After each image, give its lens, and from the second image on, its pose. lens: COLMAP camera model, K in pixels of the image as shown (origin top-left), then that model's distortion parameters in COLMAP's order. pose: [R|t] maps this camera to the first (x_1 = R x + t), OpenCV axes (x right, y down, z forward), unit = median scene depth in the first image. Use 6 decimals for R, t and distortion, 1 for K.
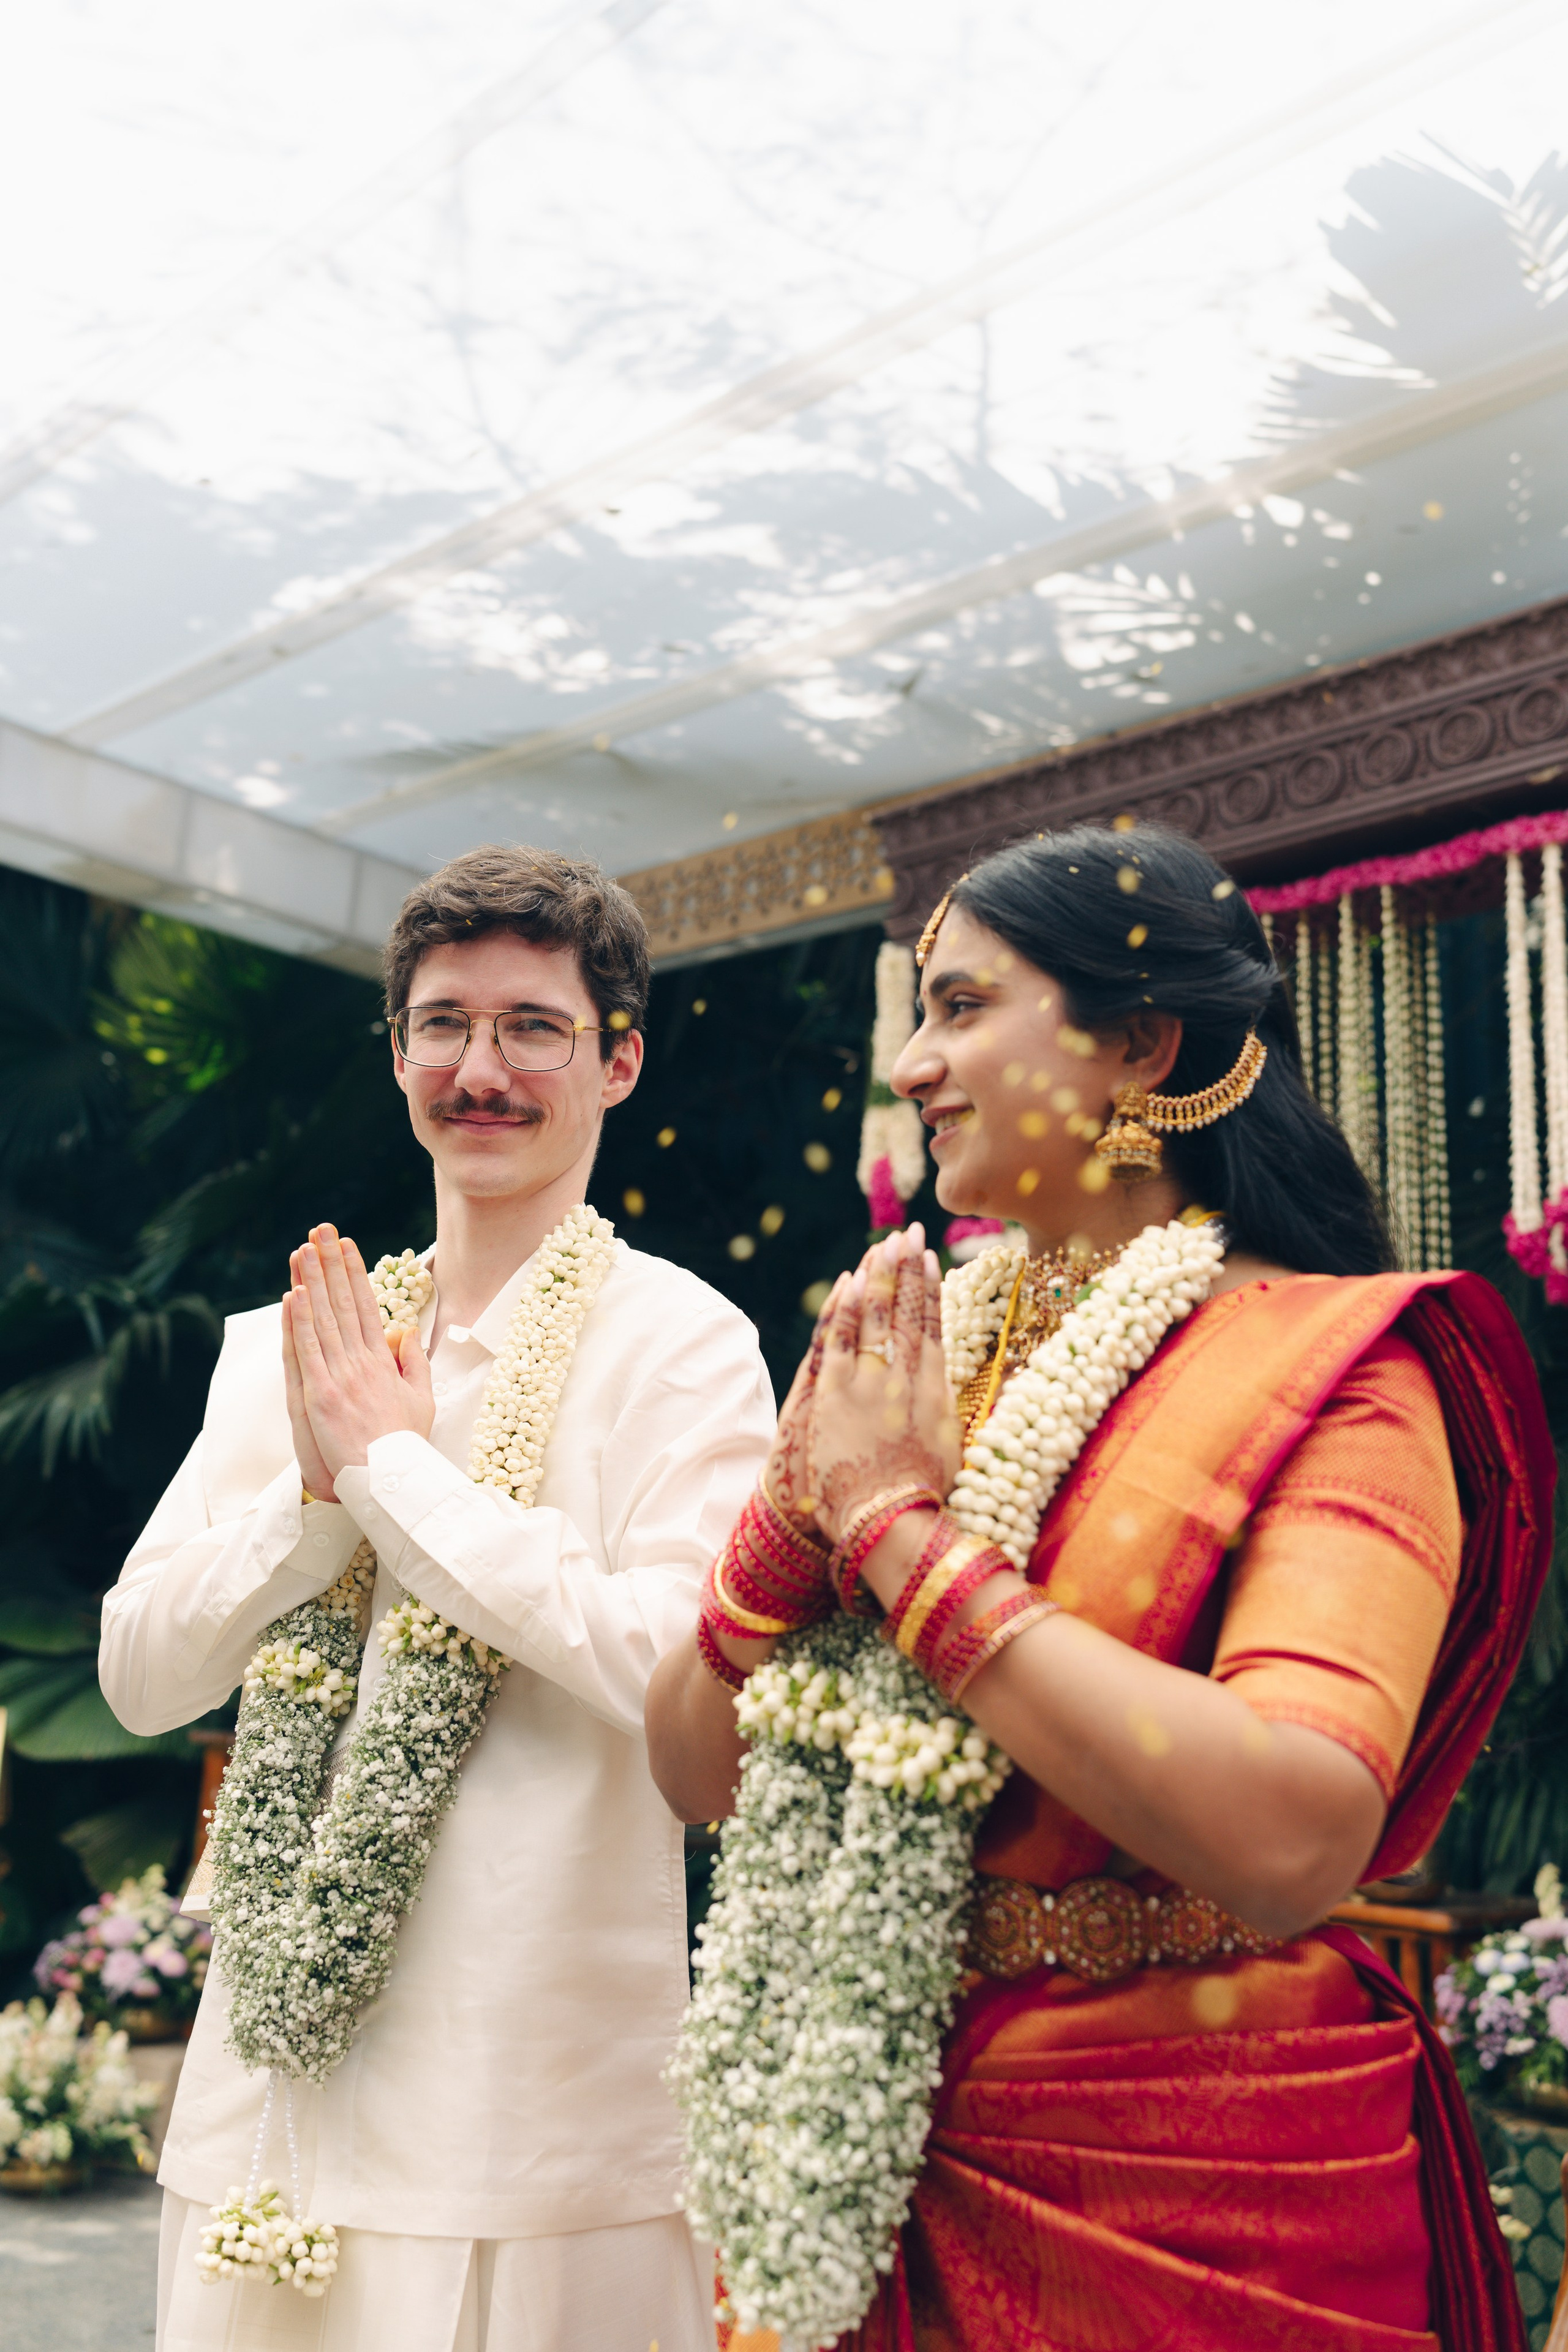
lens RADIAL K [[2238.4, 0, 784.0], [0, 2238.4, 1176.0], [0, 0, 1]] dist [0.005626, -0.006779]
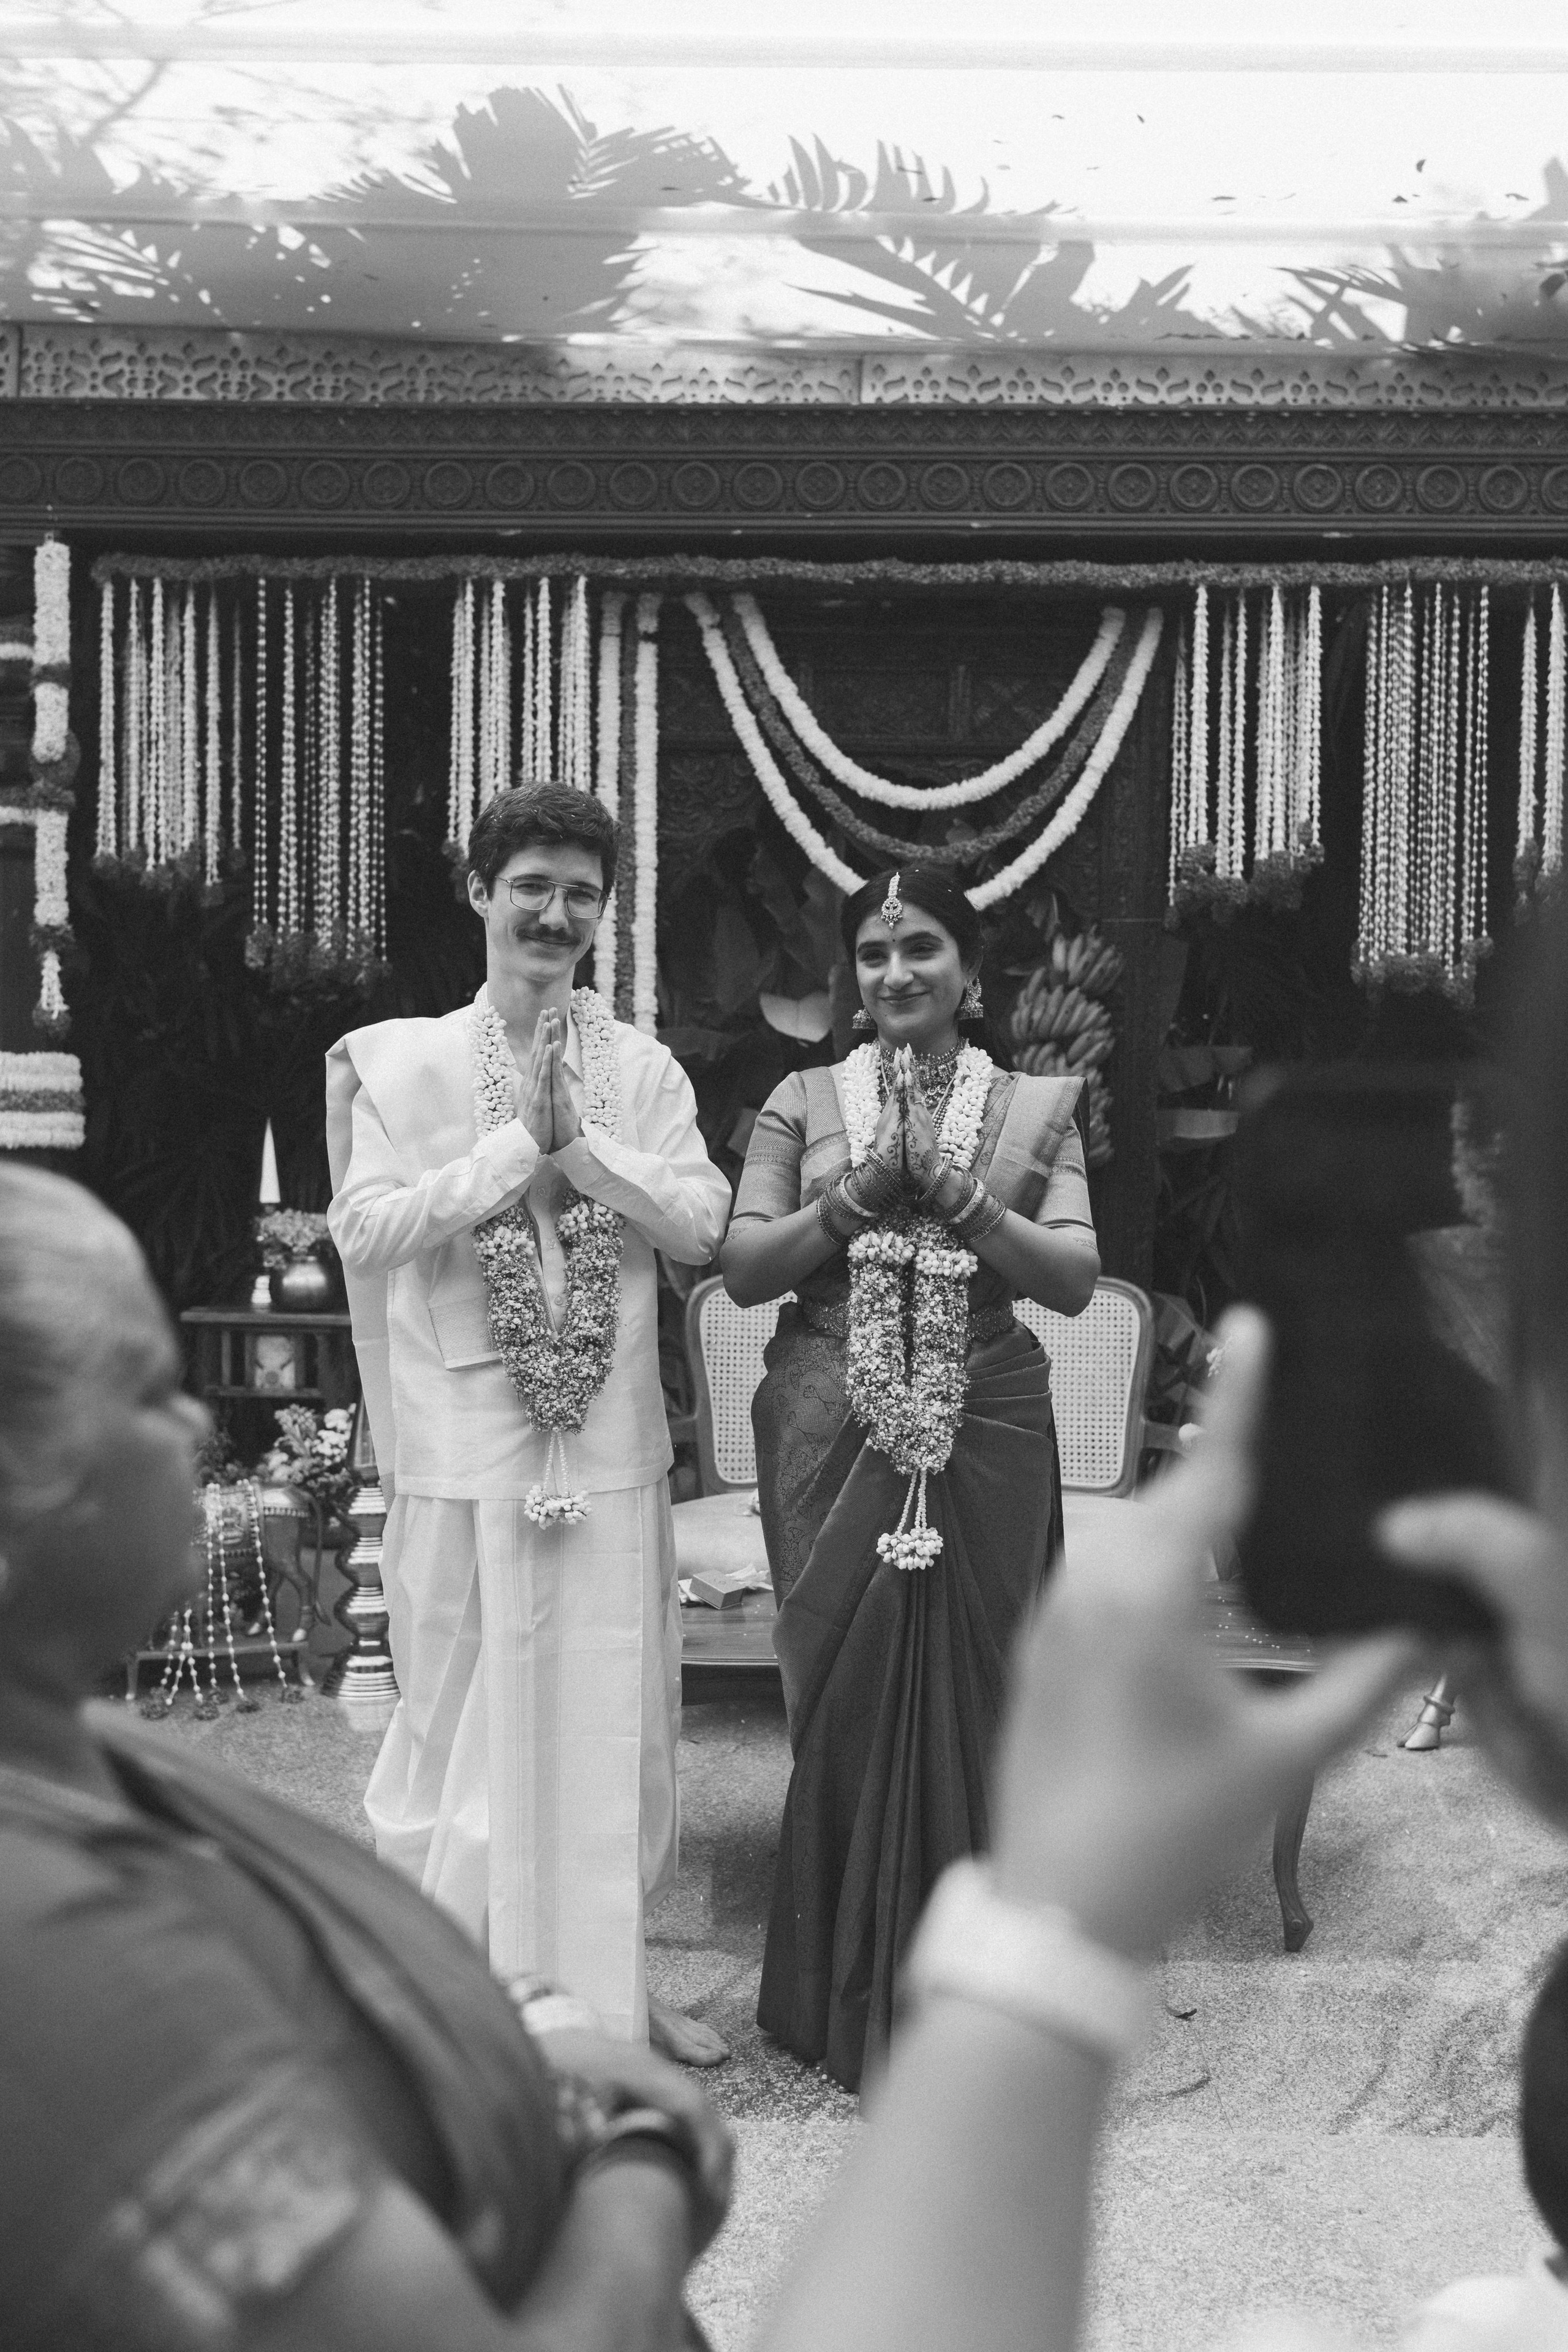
lens RADIAL K [[2238.4, 0, 784.0], [0, 2238.4, 1176.0], [0, 0, 1]] dist [0.005626, -0.006779]
pose [[0.714248, -0.053860, 0.697817, -1.301946], [-0.132958, 0.968437, 0.210836, -0.254138], [-0.687147, -0.243370, 0.684543, -0.446482]]
